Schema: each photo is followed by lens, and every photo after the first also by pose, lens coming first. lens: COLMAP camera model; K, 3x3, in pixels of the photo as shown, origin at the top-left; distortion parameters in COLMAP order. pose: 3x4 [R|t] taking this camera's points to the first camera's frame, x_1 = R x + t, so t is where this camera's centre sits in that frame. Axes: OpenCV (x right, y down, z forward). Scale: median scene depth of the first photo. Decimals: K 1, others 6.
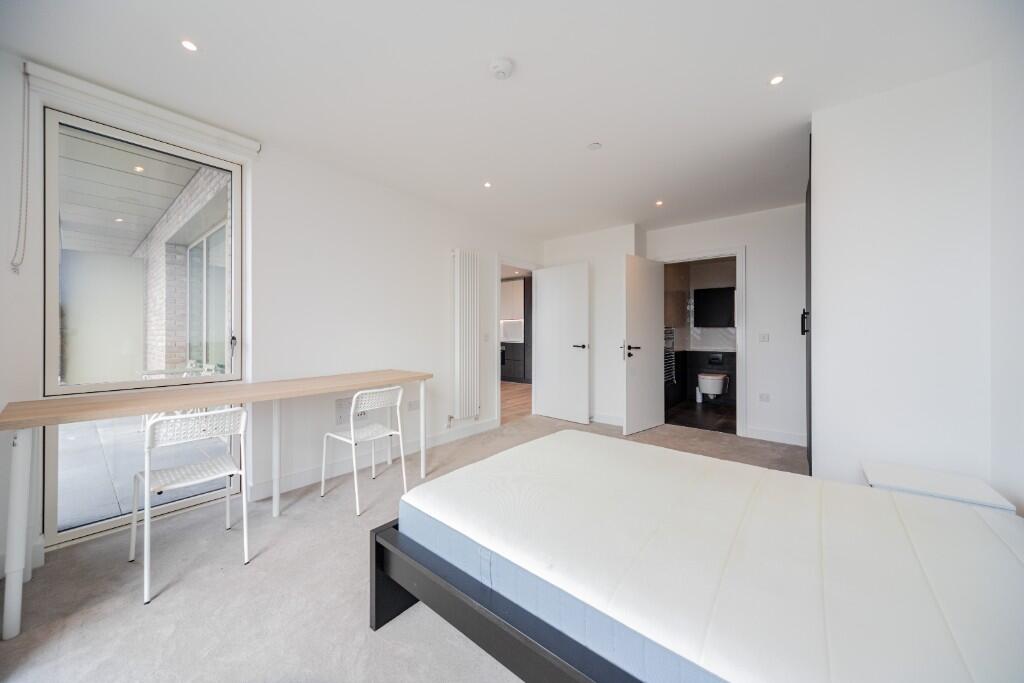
lens RADIAL K [[355.3, 0, 512.9], [0, 355.3, 337.1], [0, 0, 1]] dist [0.002260, 0.000086]
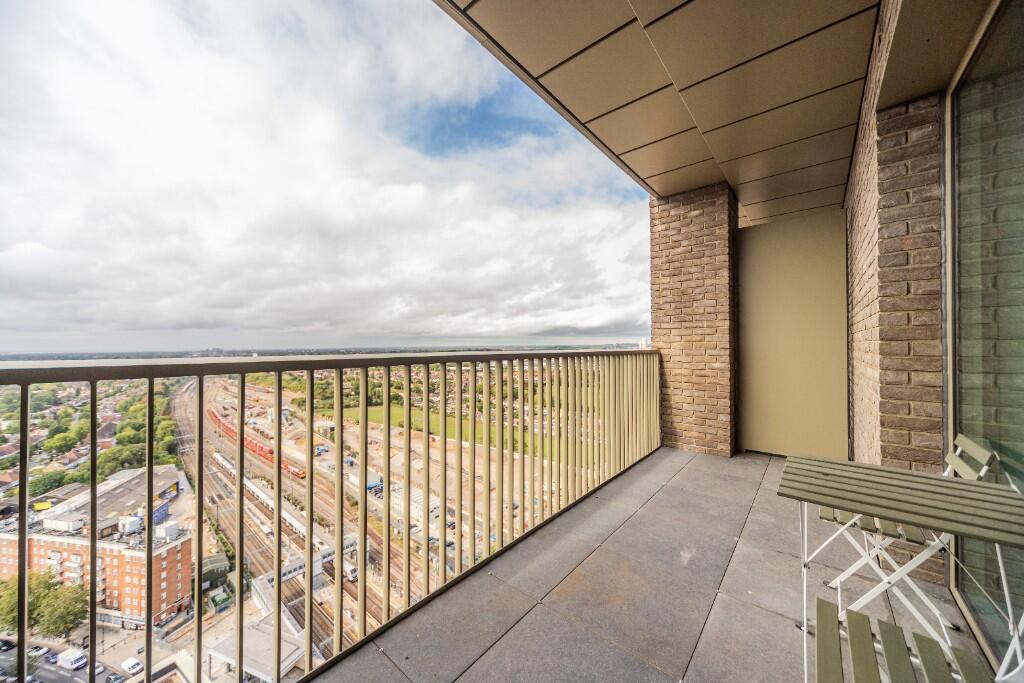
lens RADIAL K [[361.5, 0, 512.0], [0, 361.5, 341.5], [0, 0, 1]] dist [0.010506, -0.000125]
pose [[-0.036065, -0.017231, -0.999201, -0.551479], [-0.001635, 0.999851, -0.017183, -0.008590], [0.999348, 0.001014, -0.036088, 0.599768]]
